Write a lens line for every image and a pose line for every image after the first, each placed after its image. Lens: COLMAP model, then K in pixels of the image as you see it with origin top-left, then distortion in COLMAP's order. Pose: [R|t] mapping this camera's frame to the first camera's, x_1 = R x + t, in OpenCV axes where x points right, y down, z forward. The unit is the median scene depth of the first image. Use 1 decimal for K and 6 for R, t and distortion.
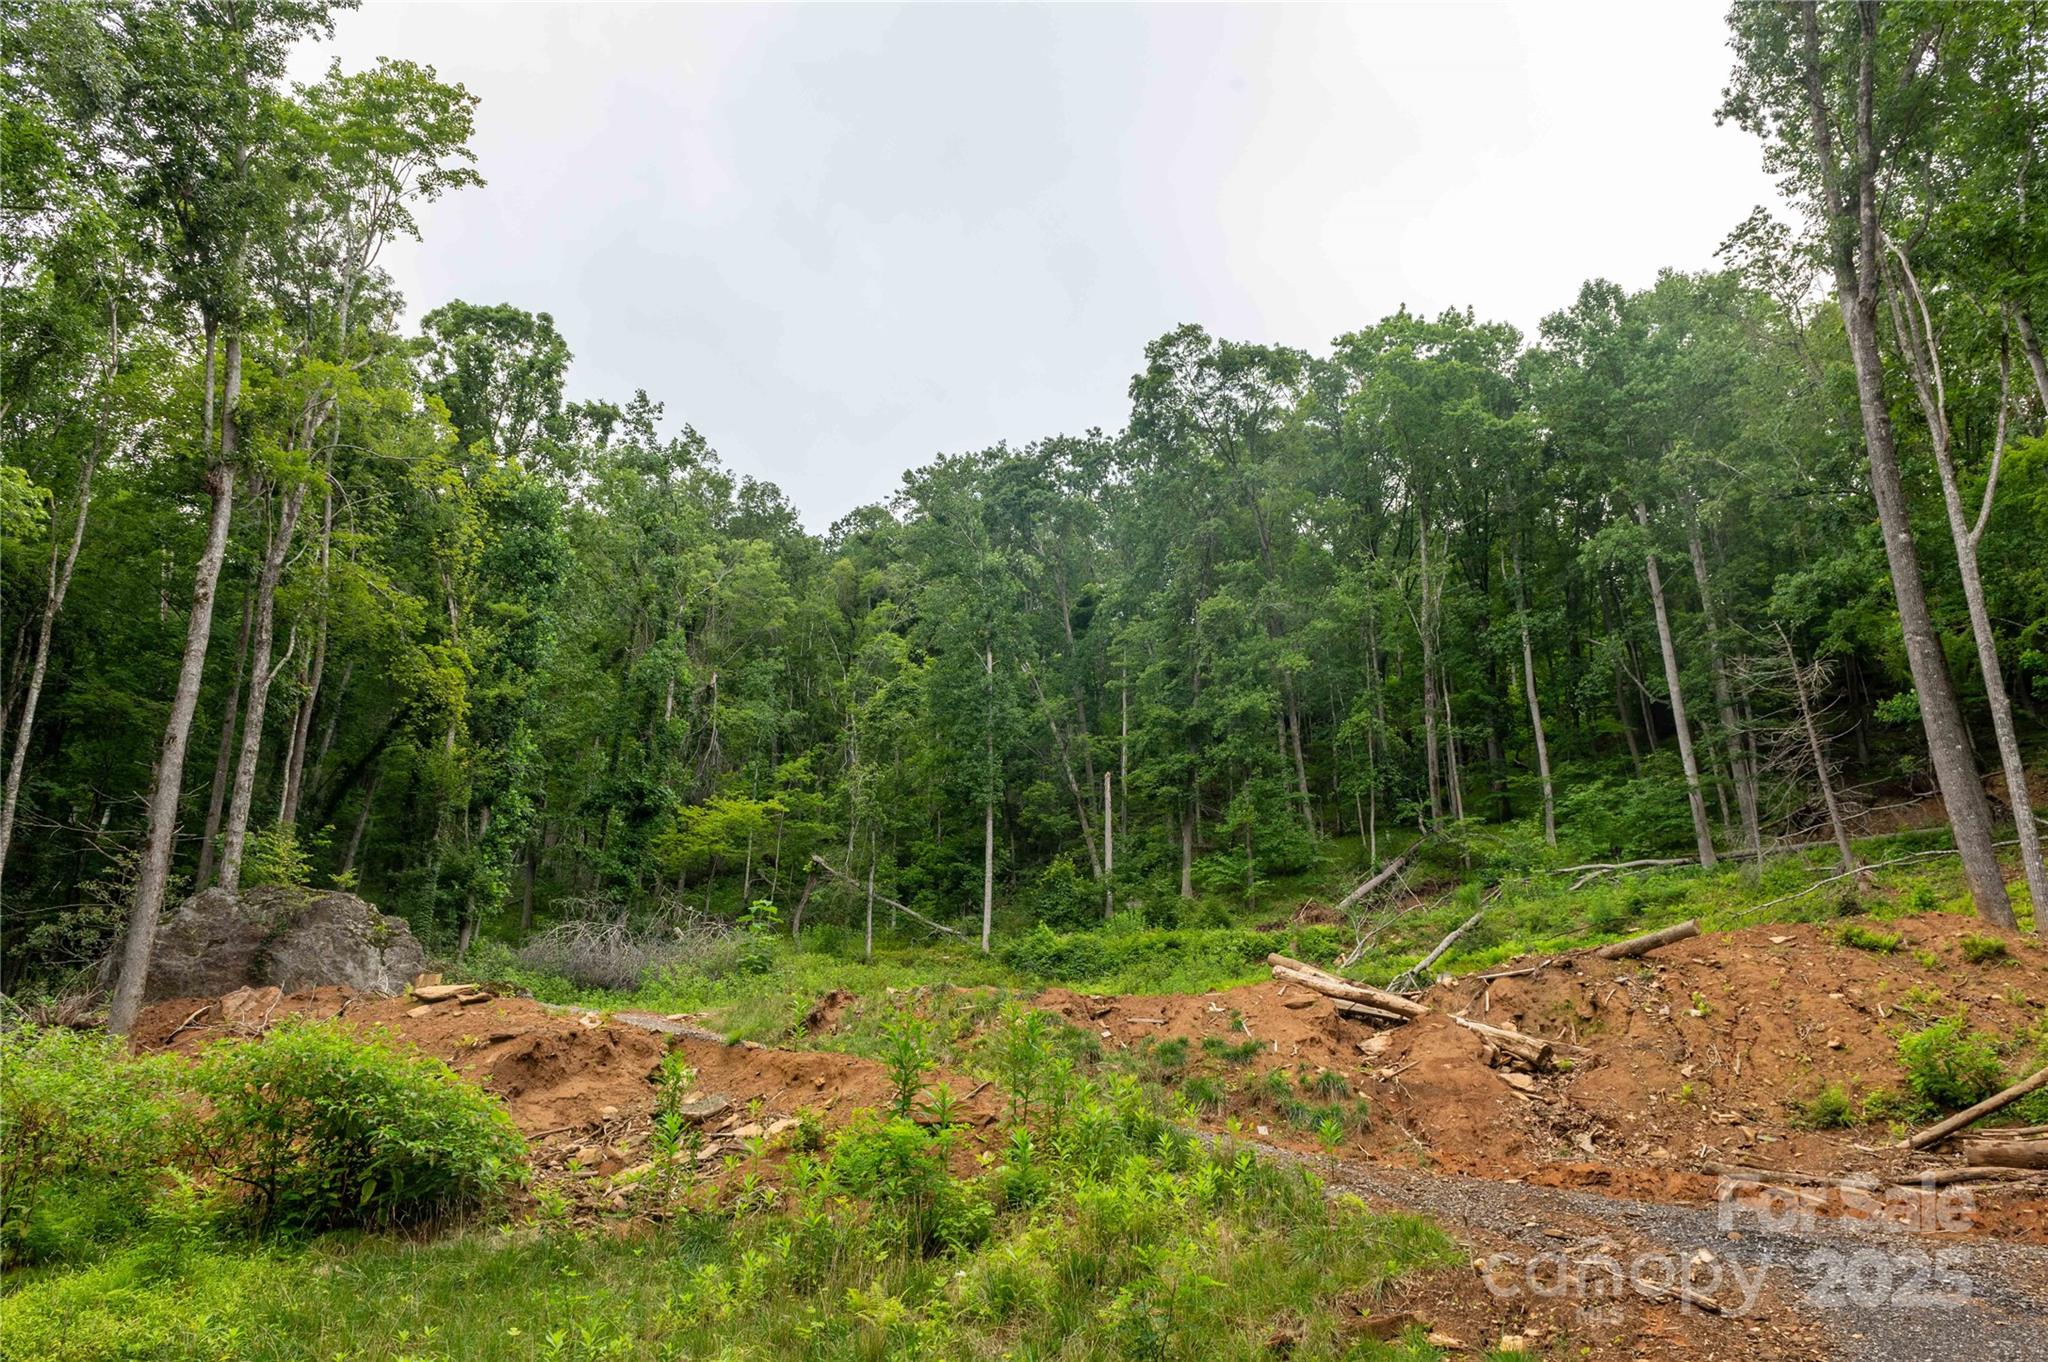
lens RADIAL K [[1393.9, 0, 1023.4], [0, 1393.9, 686.5], [0, 0, 1]] dist [0.009564, -0.004795]
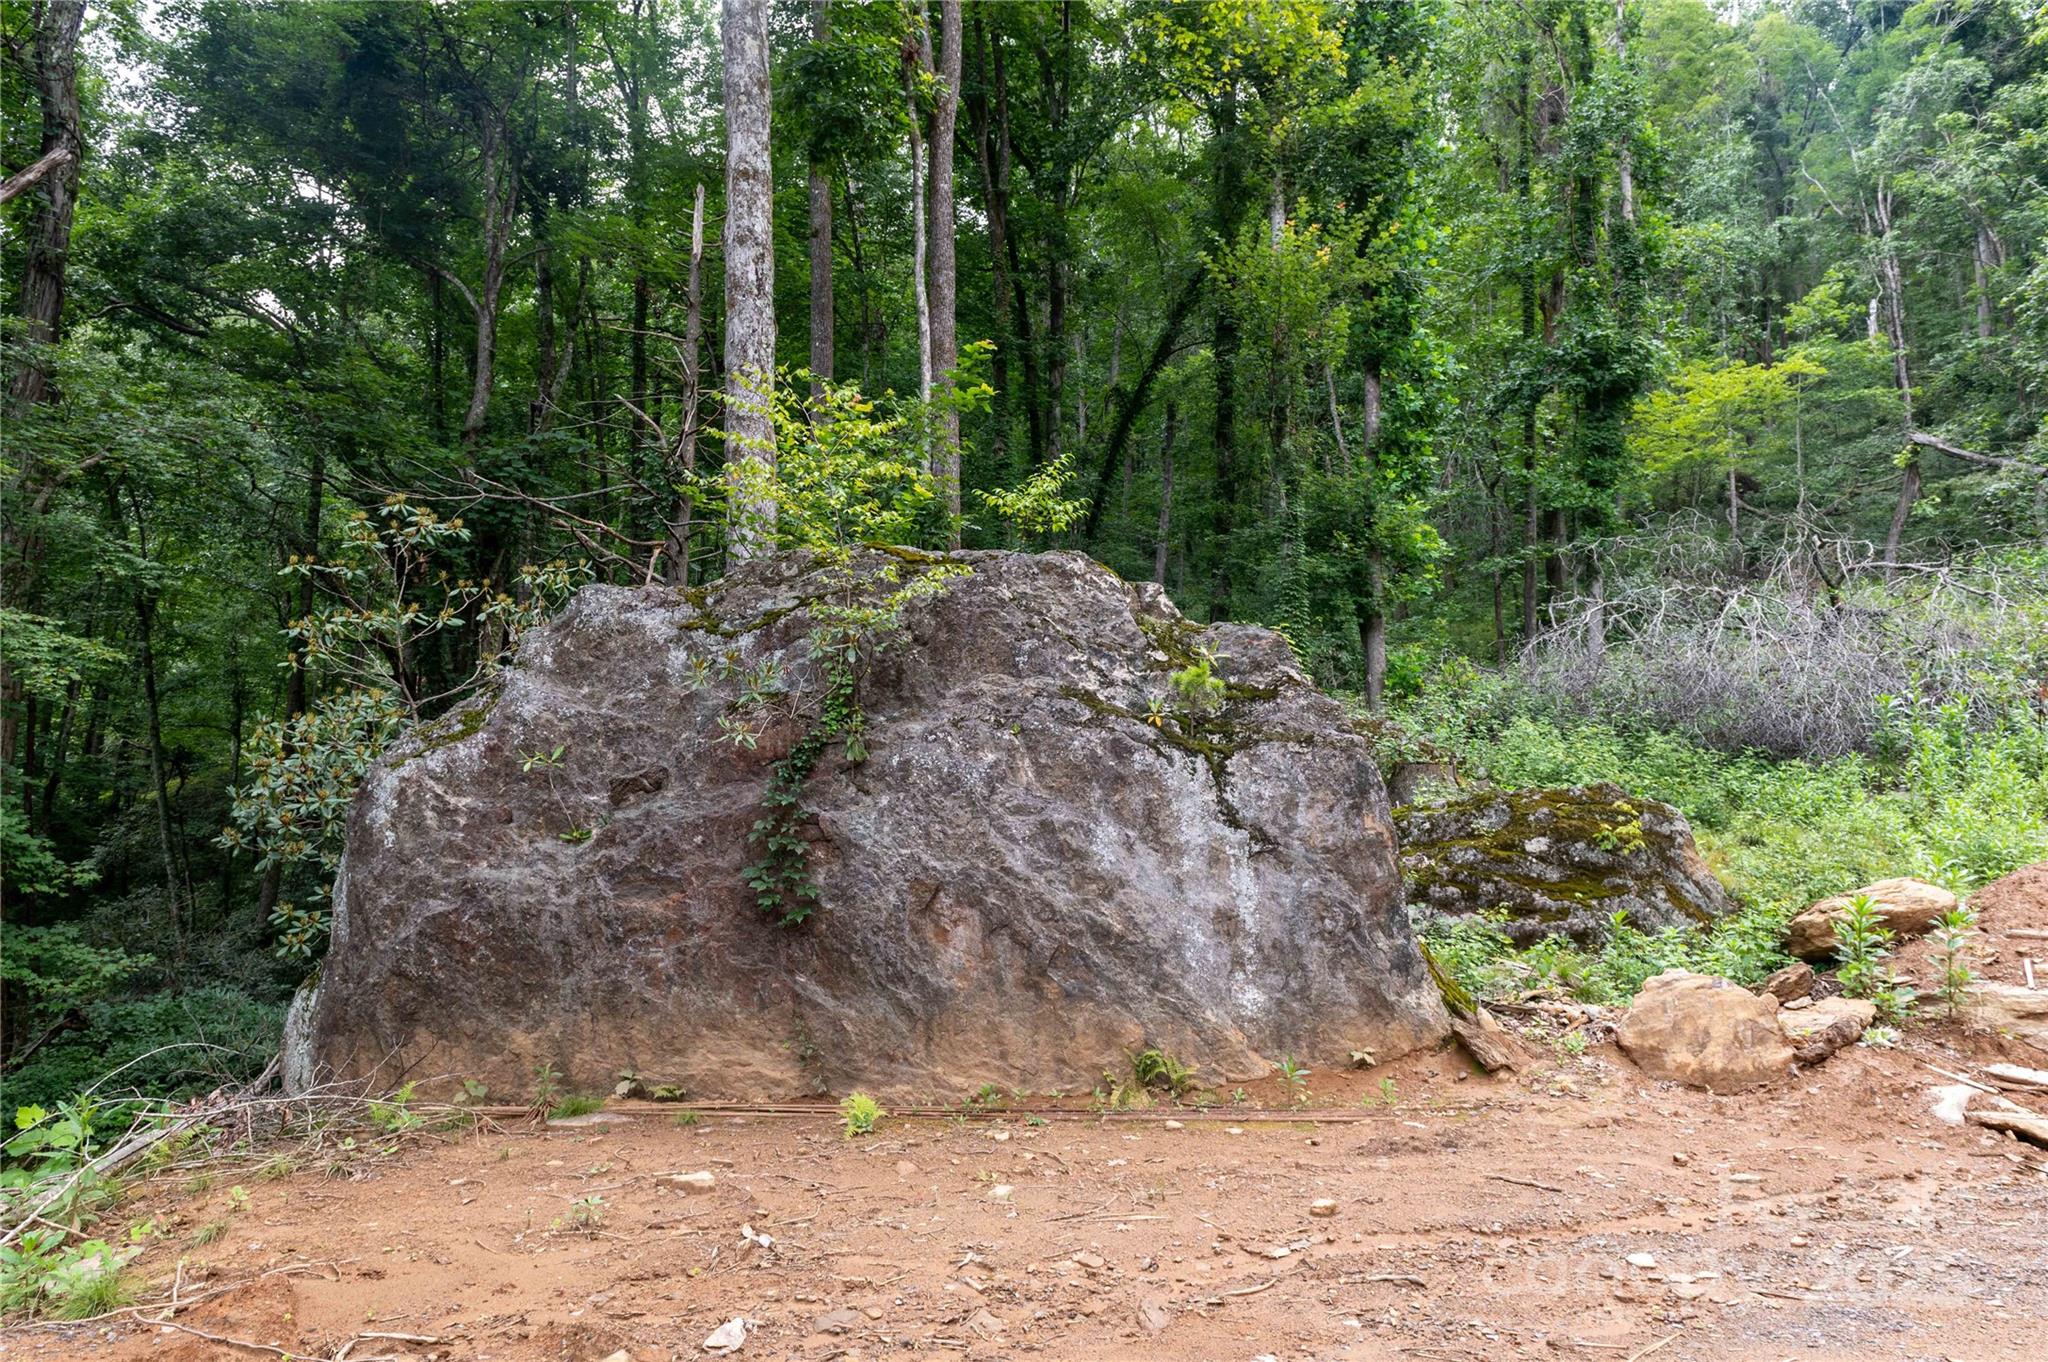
lens RADIAL K [[1386.8, 0, 1028.5], [0, 1386.8, 686.6], [0, 0, 1]] dist [0.003725, -0.001446]
pose [[0.840821, -0.076411, -0.535893, -0.231320], [0.195335, 0.966113, 0.168729, 0.083542], [0.504841, -0.246549, 0.827254, 0.510973]]
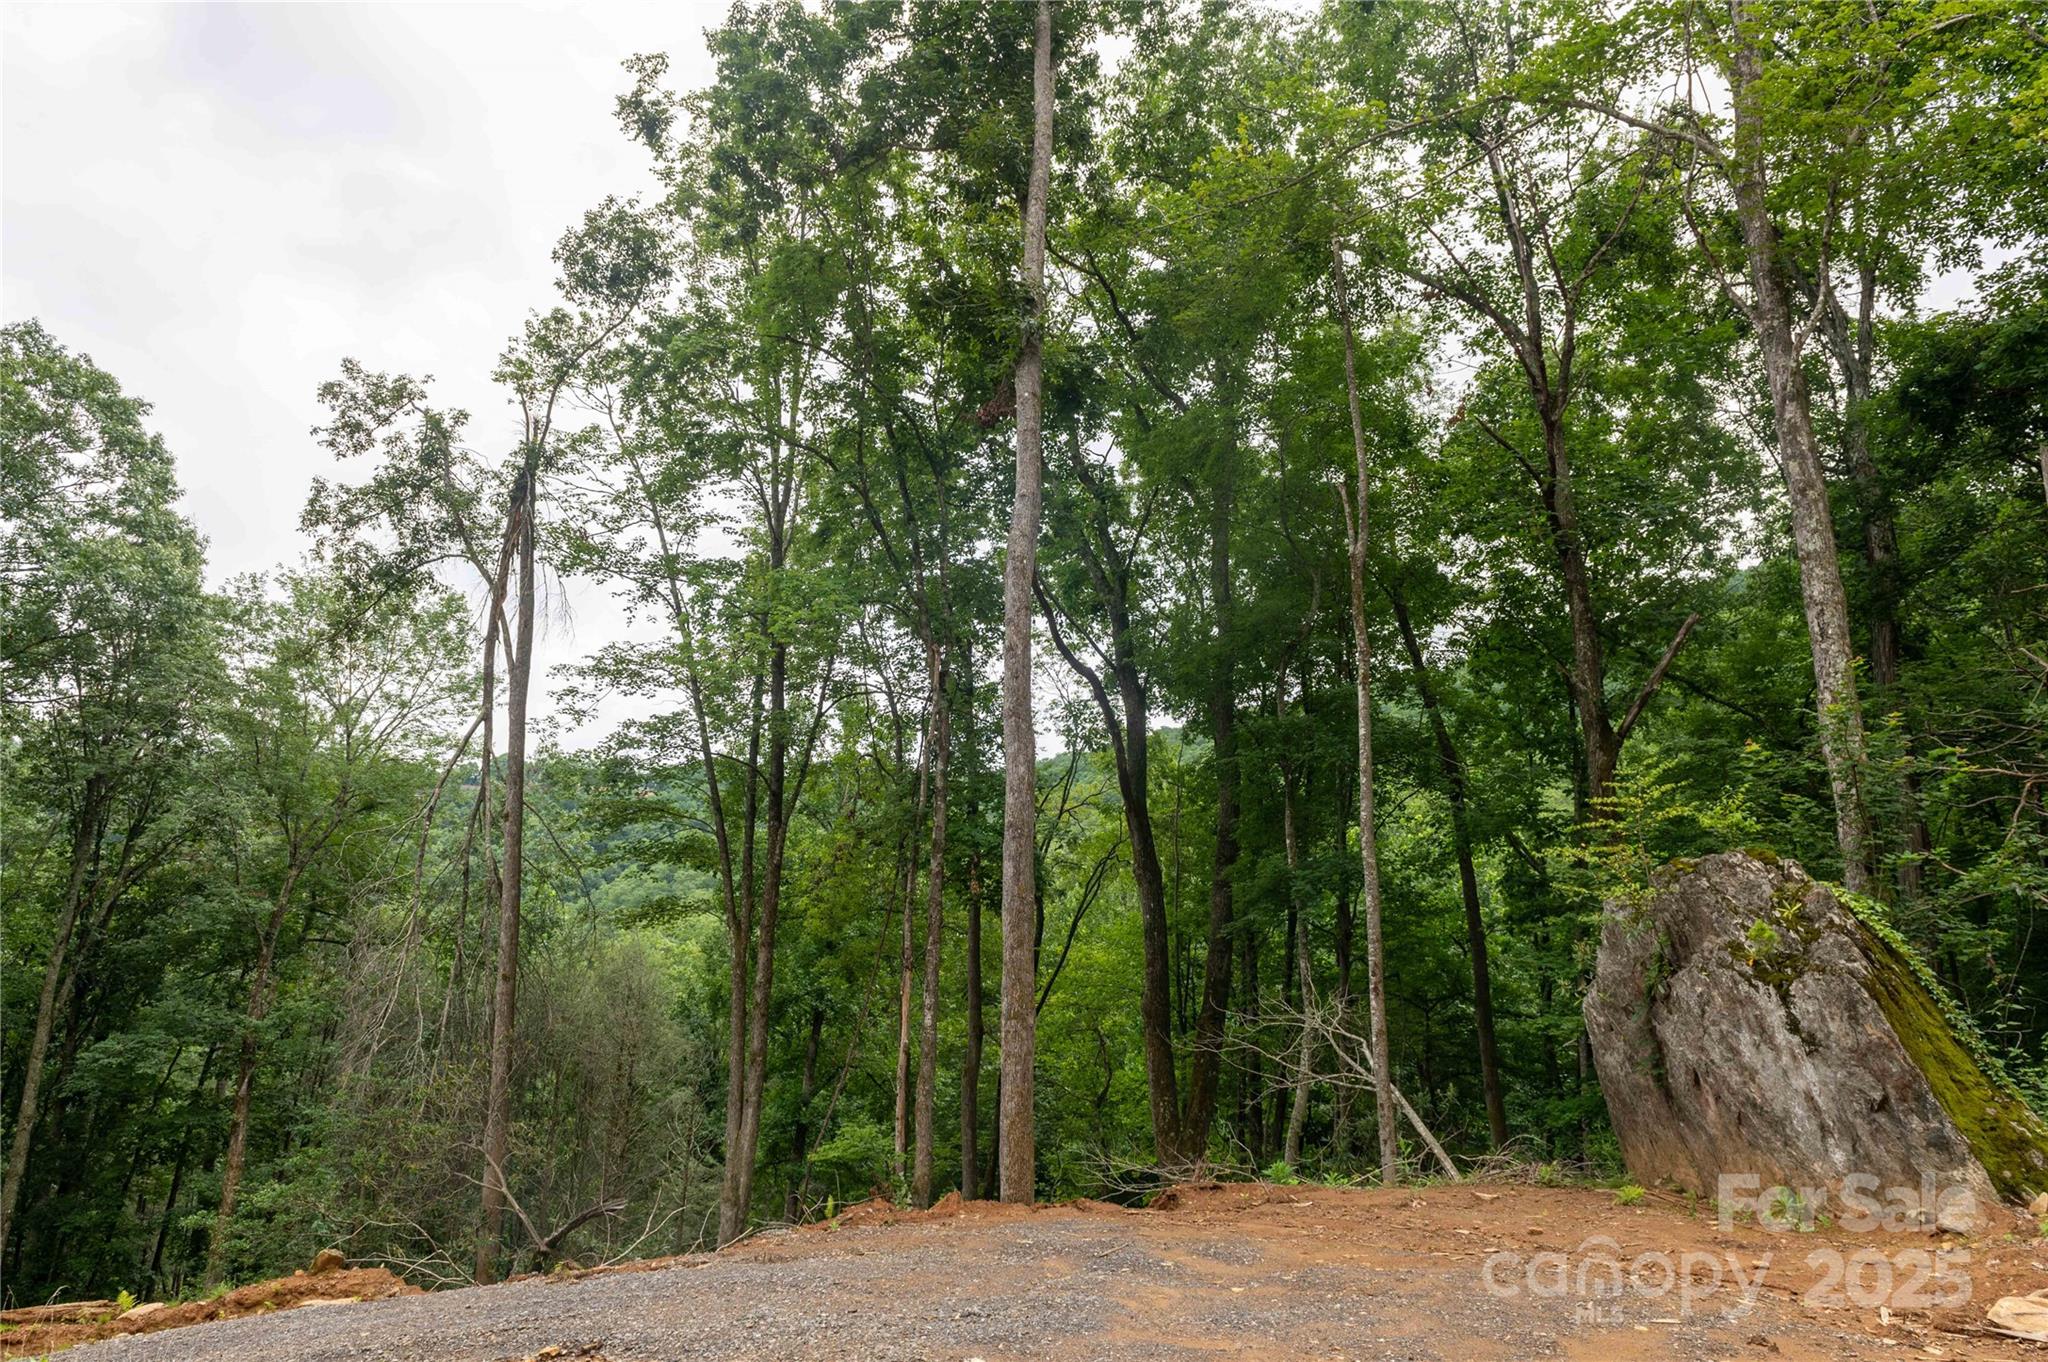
lens RADIAL K [[1393.9, 0, 1023.4], [0, 1393.9, 686.5], [0, 0, 1]] dist [0.009564, -0.004795]
pose [[-0.513141, -0.220408, -0.829522, -0.030209], [0.291360, 0.864346, -0.409896, 0.137552], [0.807339, -0.452024, -0.379314, 0.658344]]
